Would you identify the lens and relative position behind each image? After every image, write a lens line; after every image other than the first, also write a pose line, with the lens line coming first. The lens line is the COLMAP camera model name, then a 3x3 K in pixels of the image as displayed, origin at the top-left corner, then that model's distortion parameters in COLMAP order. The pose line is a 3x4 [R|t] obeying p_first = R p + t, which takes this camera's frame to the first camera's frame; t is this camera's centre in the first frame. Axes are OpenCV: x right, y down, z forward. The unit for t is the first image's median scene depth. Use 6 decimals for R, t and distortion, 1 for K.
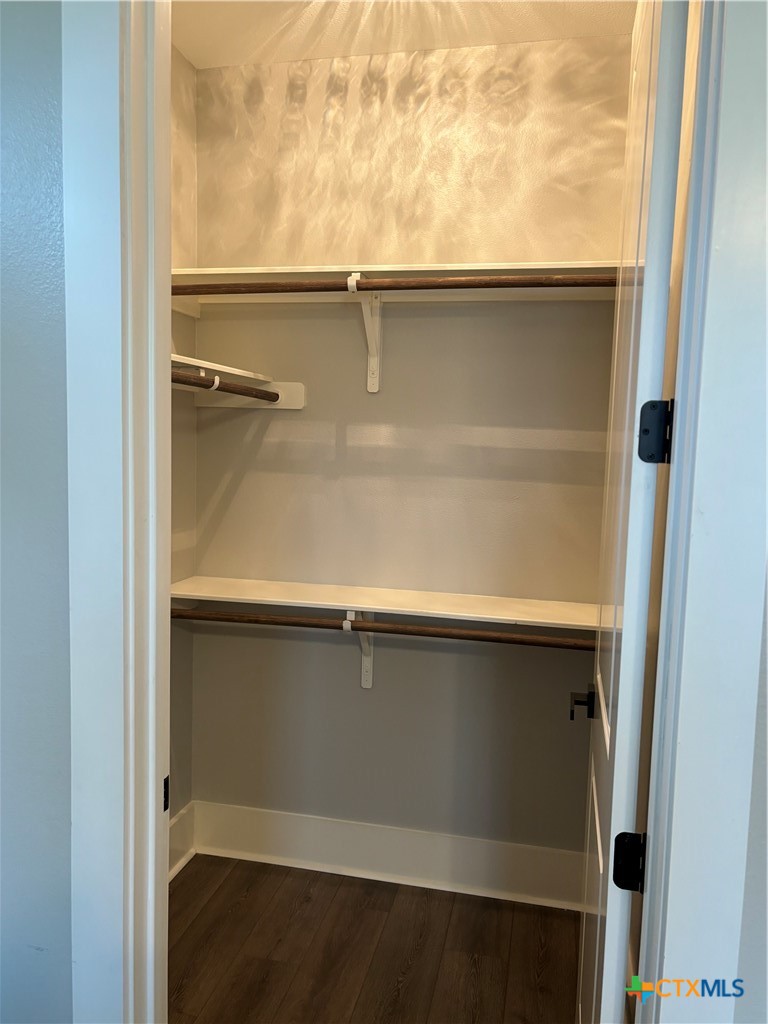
lens RADIAL K [[774.9, 0, 381.6], [0, 774.9, 517.5], [0, 0, 1]] dist [0.010619, -0.003074]
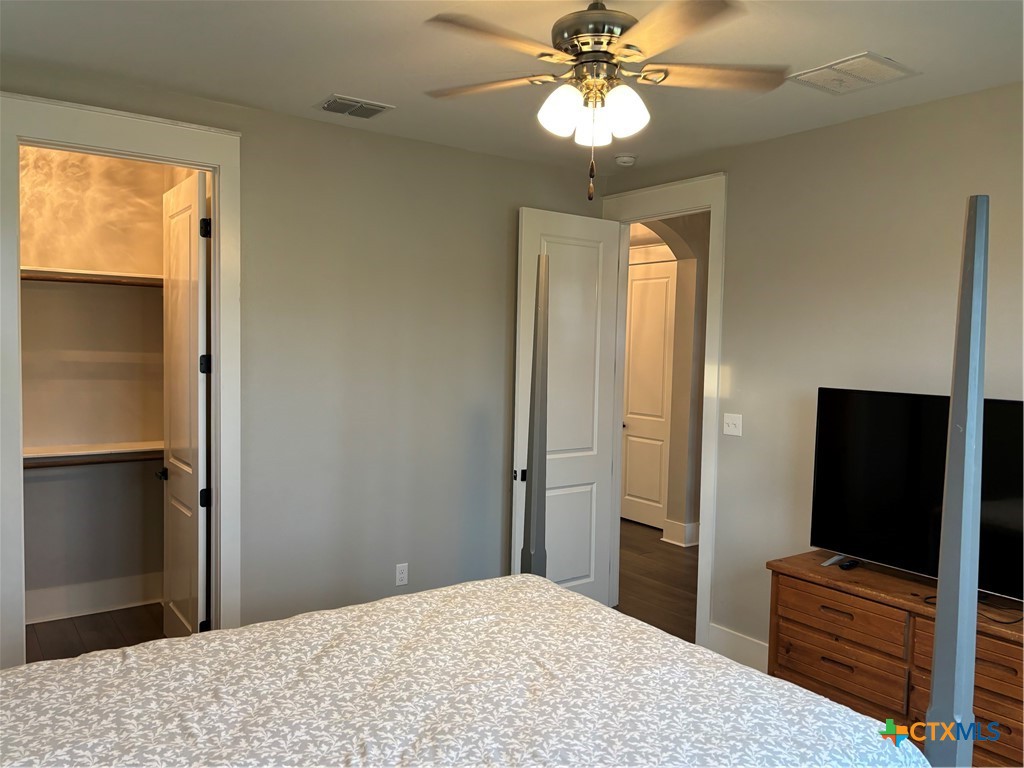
lens RADIAL K [[774.9, 0, 510.9], [0, 774.9, 389.2], [0, 0, 1]] dist [0.010619, -0.003074]
pose [[0.666592, -0.058837, 0.743098, -0.565673], [0.077005, 0.996982, 0.009861, 0.035228], [-0.741435, 0.050649, 0.669110, -1.008818]]
